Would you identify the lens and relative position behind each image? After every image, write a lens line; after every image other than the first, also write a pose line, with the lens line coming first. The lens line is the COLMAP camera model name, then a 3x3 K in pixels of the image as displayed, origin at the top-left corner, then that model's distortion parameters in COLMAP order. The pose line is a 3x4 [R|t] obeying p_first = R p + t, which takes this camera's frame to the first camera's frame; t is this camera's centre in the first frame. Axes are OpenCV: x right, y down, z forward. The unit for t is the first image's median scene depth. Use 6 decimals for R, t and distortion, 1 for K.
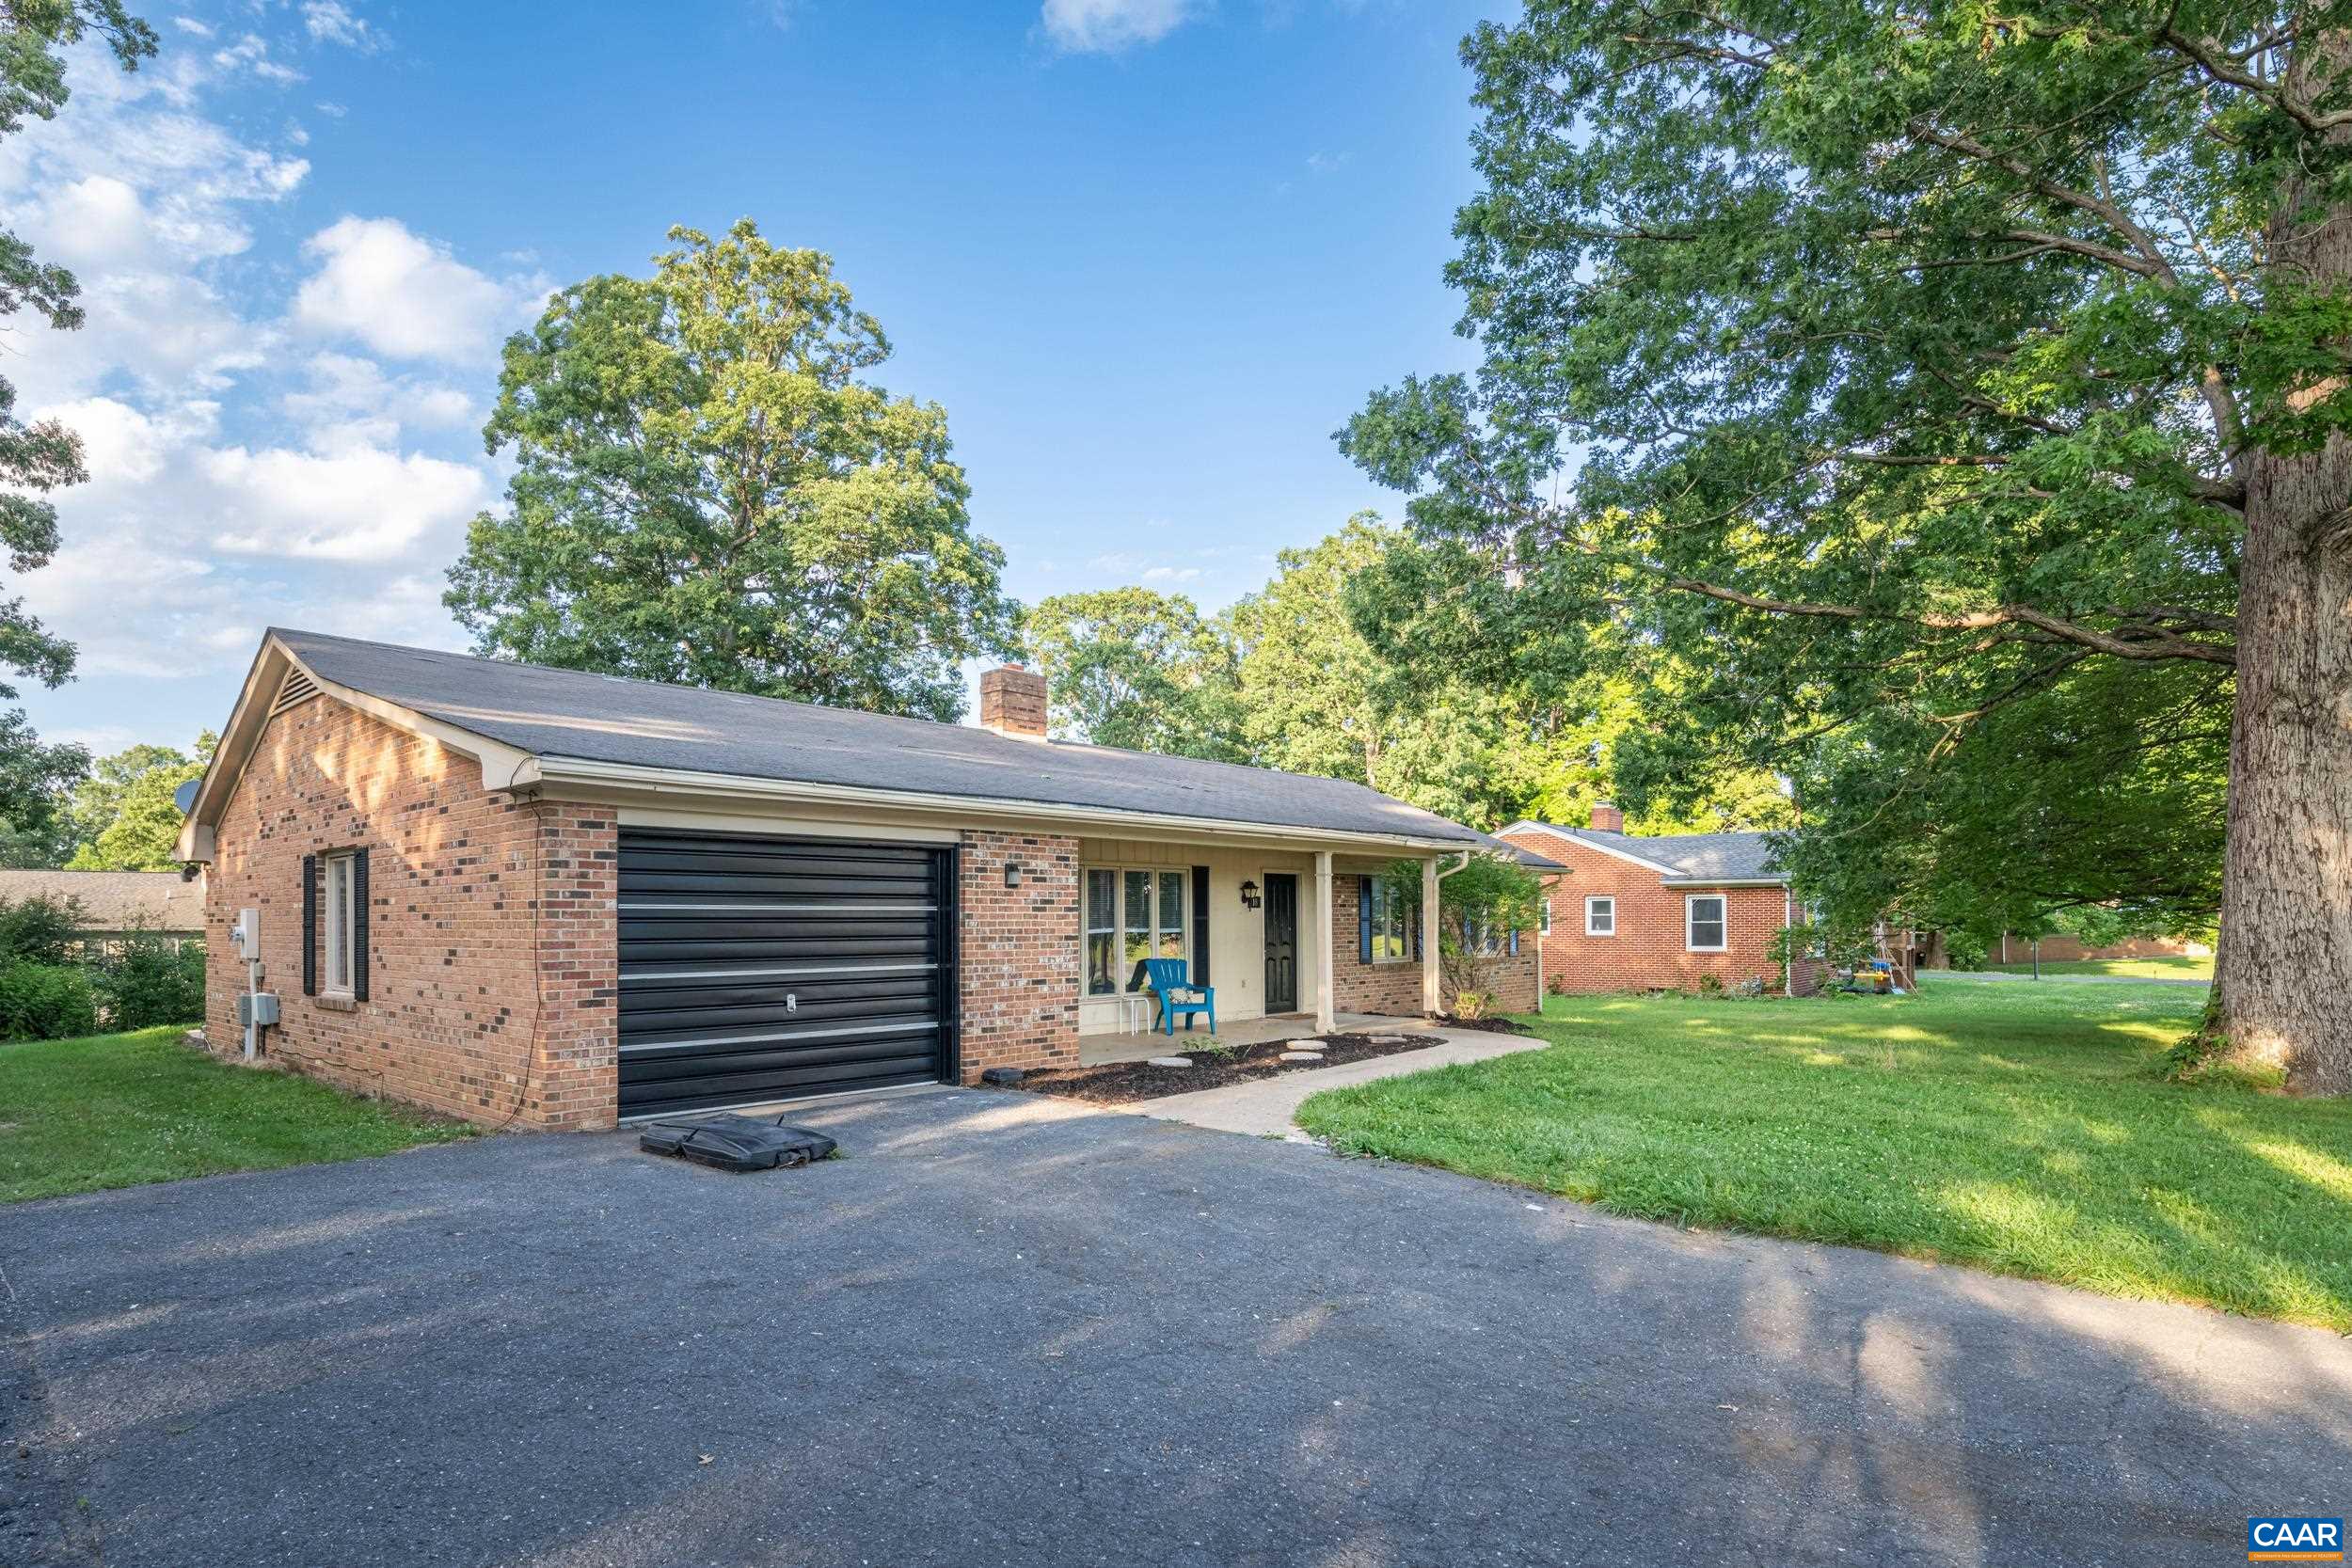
lens RADIAL K [[1138.8, 0, 1123.8], [0, 1138.8, 915.1], [0, 0, 1]] dist [0.000758, -0.000405]
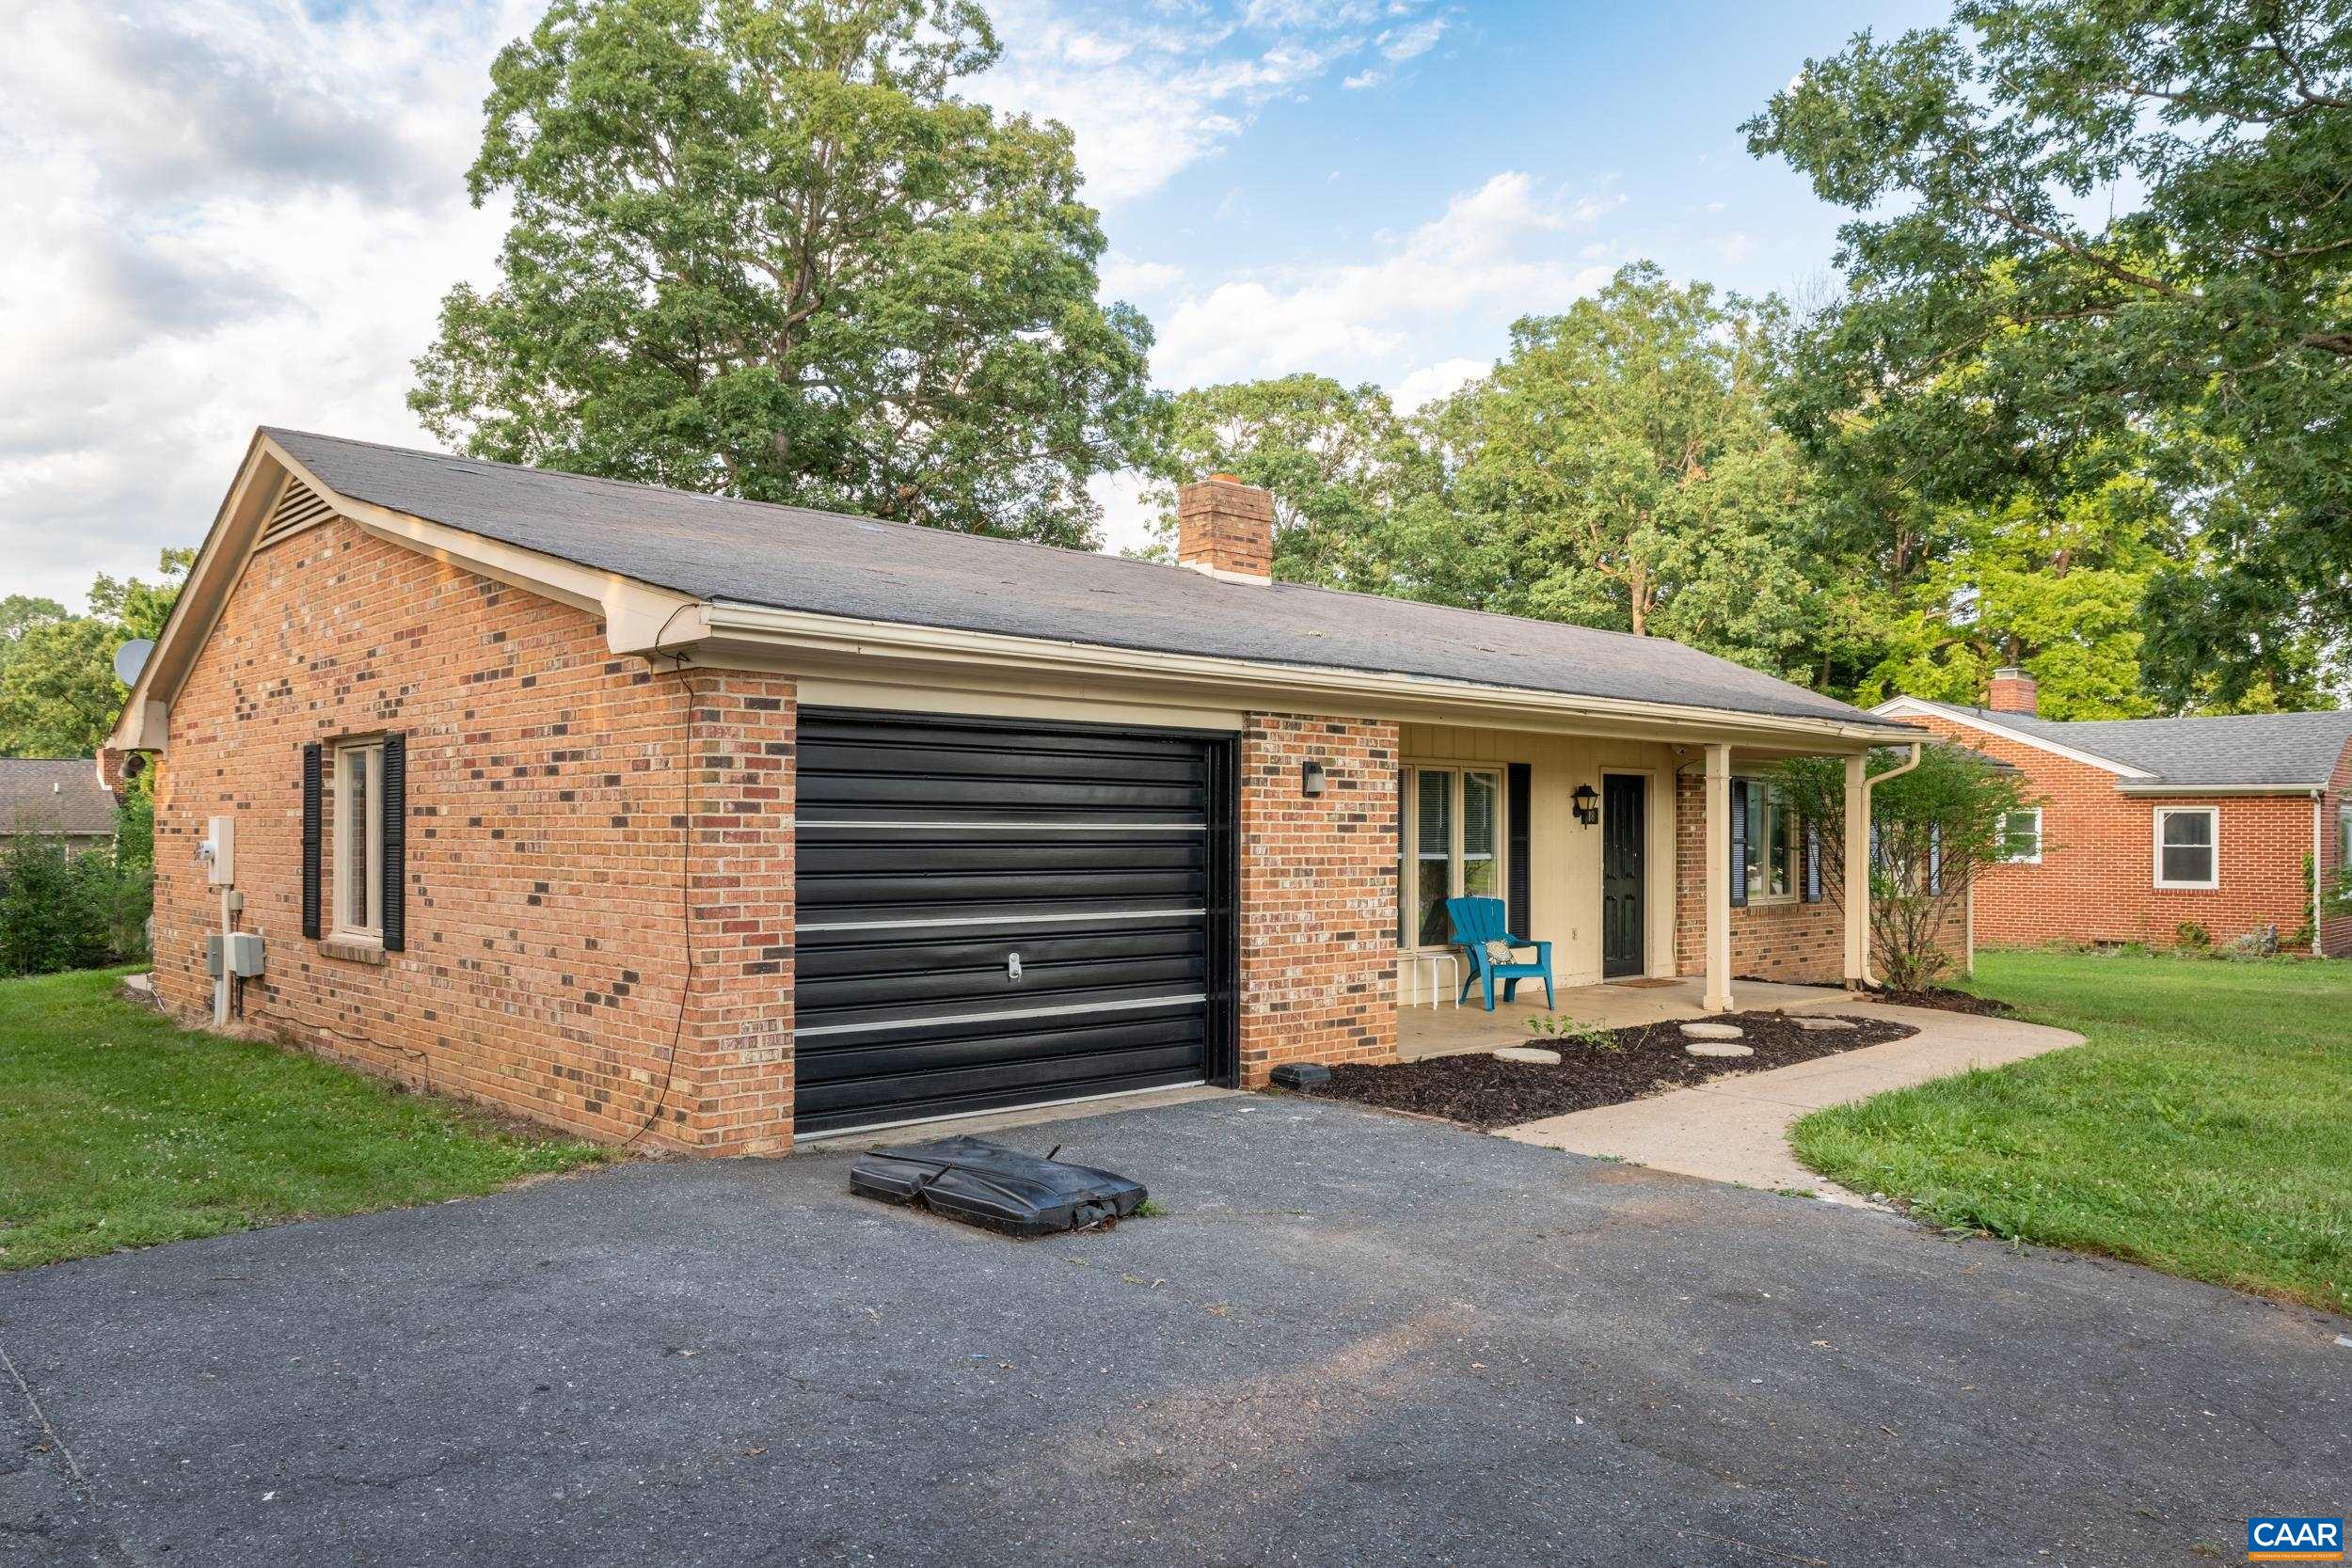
lens RADIAL K [[1538.6, 0, 1139.8], [0, 1538.6, 826.2], [0, 0, 1]] dist [0.010839, -0.011312]
pose [[0.996812, 0.008855, -0.079287, -0.098502], [-0.008660, 0.999959, 0.002798, -0.006449], [0.079309, -0.002103, 0.996848, 0.061129]]
